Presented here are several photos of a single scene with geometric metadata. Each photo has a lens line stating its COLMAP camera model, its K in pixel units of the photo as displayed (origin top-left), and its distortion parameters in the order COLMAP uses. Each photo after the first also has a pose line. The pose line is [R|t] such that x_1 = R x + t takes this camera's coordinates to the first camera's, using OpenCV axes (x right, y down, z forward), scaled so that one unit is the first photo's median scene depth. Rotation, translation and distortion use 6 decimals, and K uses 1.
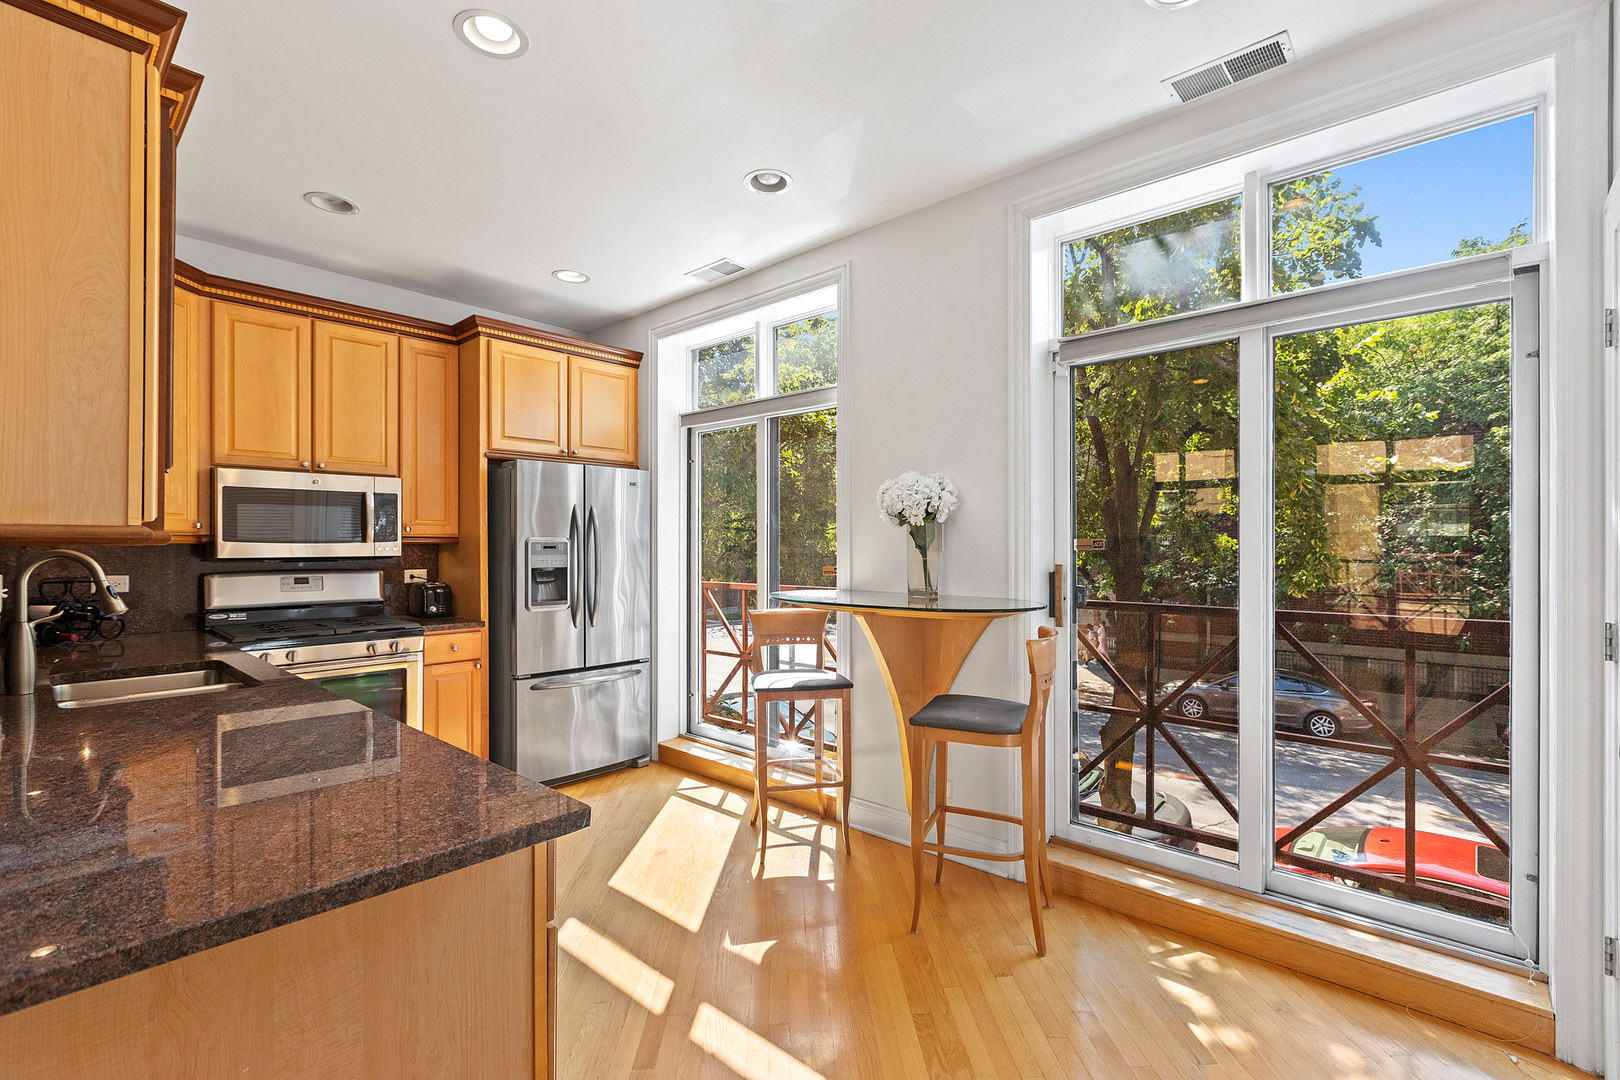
lens RADIAL K [[719.8, 0, 819.4], [0, 719.8, 539.1], [0, 0, 1]] dist [-0.003198, -0.000331]
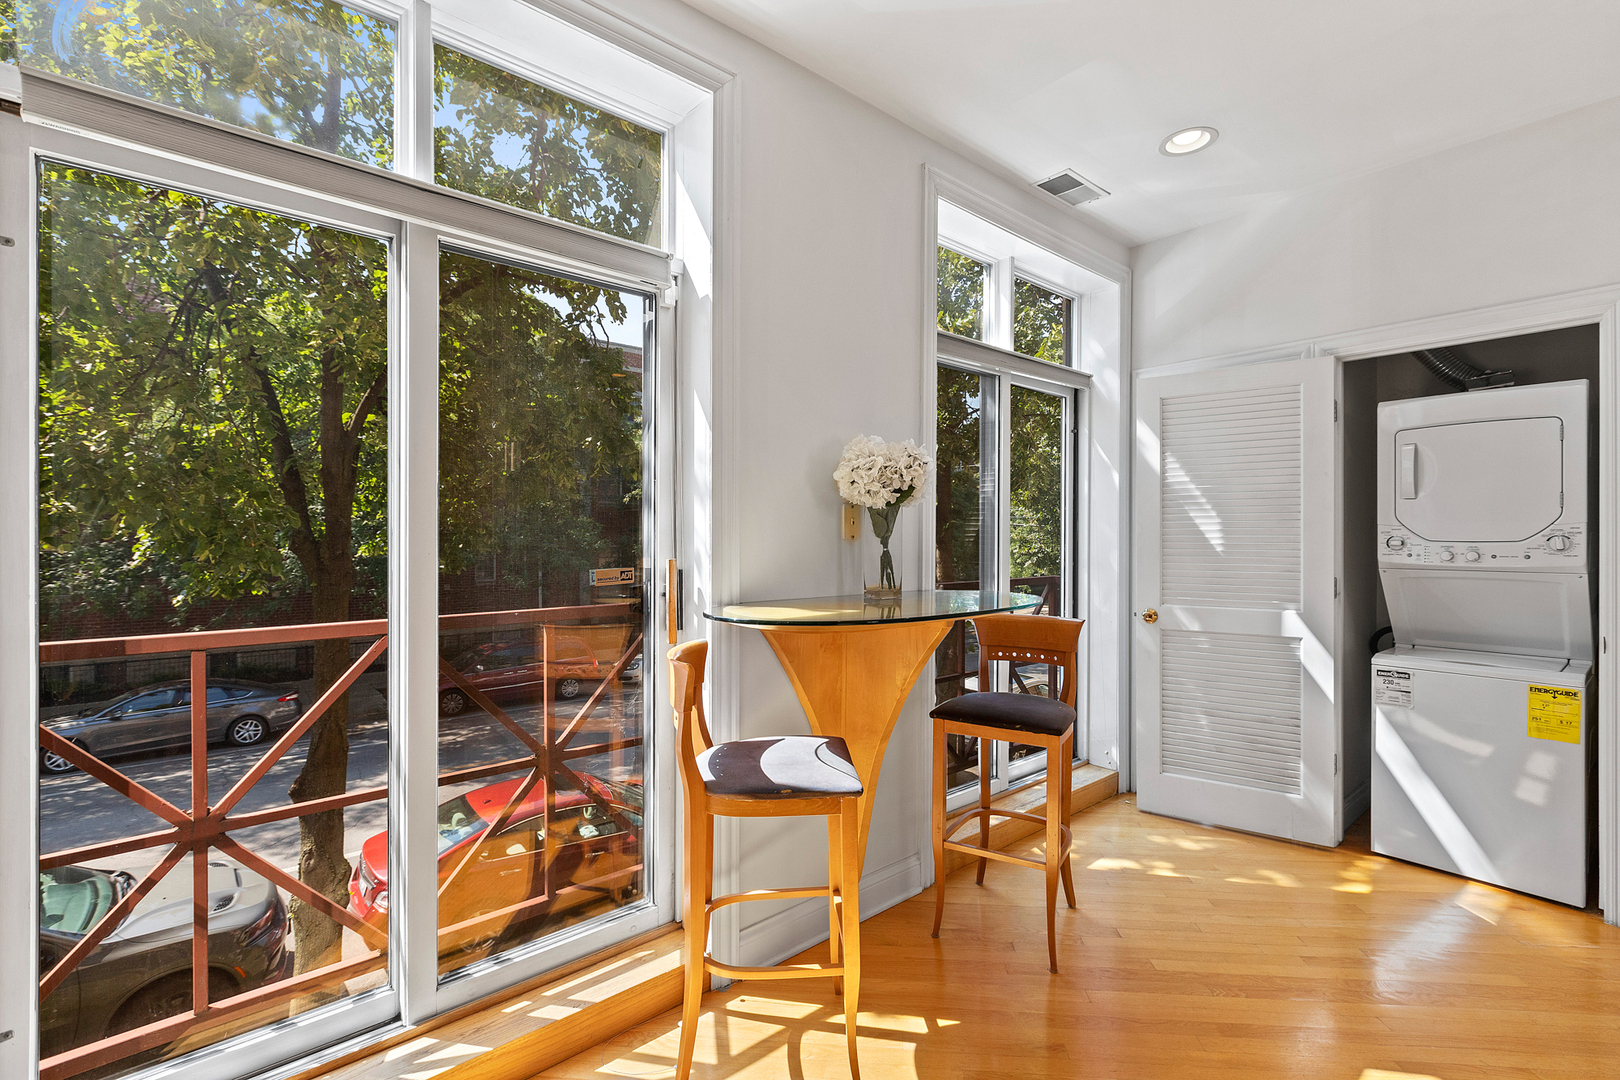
lens RADIAL K [[707.3, 0, 810.0], [0, 707.3, 540.0], [0, 0, 1]] dist [0.000425, 0.000034]
pose [[0.155552, -0.003845, 0.987820, -0.586056], [-0.007683, 0.999957, 0.005102, 0.013970], [-0.987798, -0.008383, 0.155516, 0.897304]]
